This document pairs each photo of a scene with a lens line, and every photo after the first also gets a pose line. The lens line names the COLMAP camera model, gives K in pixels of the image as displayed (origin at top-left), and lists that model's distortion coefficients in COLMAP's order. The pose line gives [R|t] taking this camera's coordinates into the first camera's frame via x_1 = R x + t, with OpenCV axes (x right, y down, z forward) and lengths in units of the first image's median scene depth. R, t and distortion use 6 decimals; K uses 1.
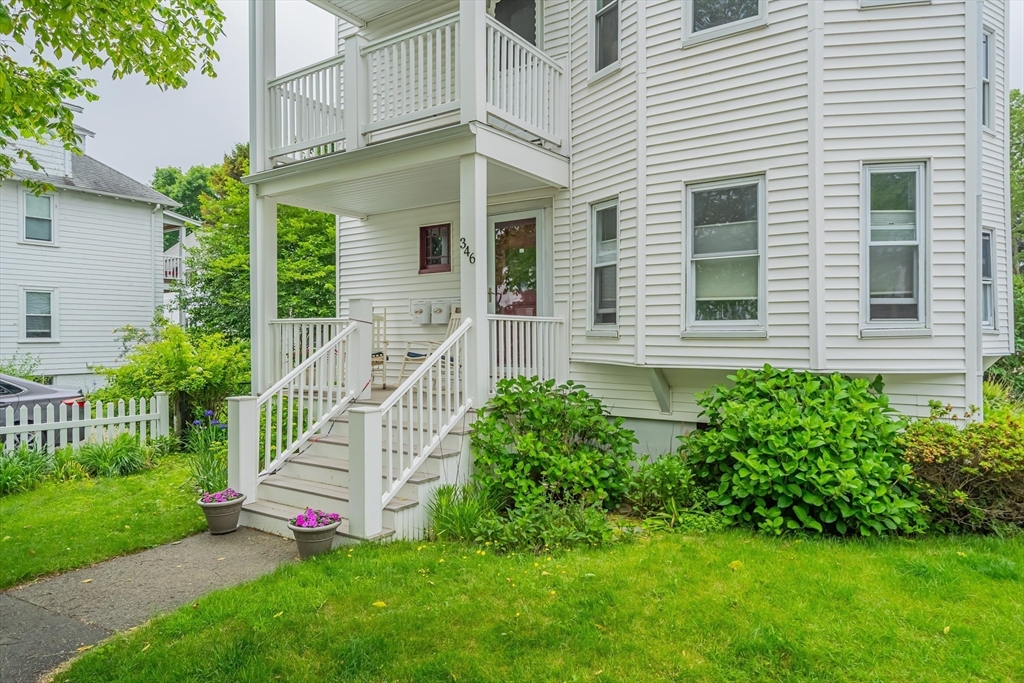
lens RADIAL K [[659.9, 0, 516.6], [0, 659.9, 339.8], [0, 0, 1]] dist [-0.006808, -0.000460]
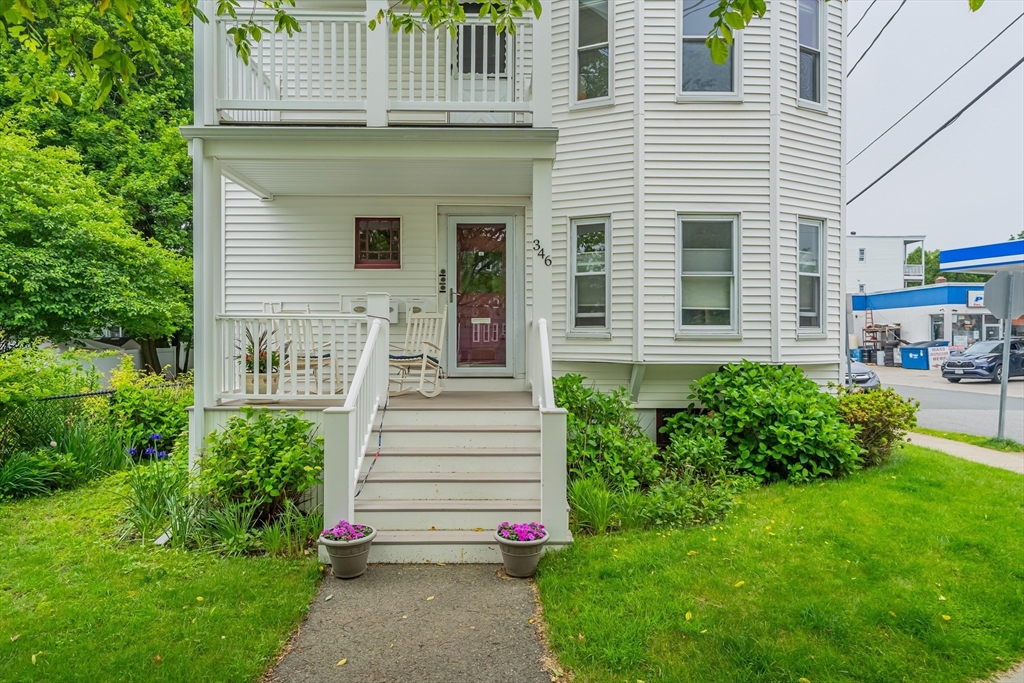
lens RADIAL K [[626.9, 0, 510.1], [0, 626.9, 346.2], [0, 0, 1]] dist [0.000256, 0.001381]
pose [[0.811054, -0.002000, 0.584968, -0.683362], [-0.001156, 0.999987, 0.005022, 0.004822], [-0.584971, -0.004749, 0.811041, 0.237891]]
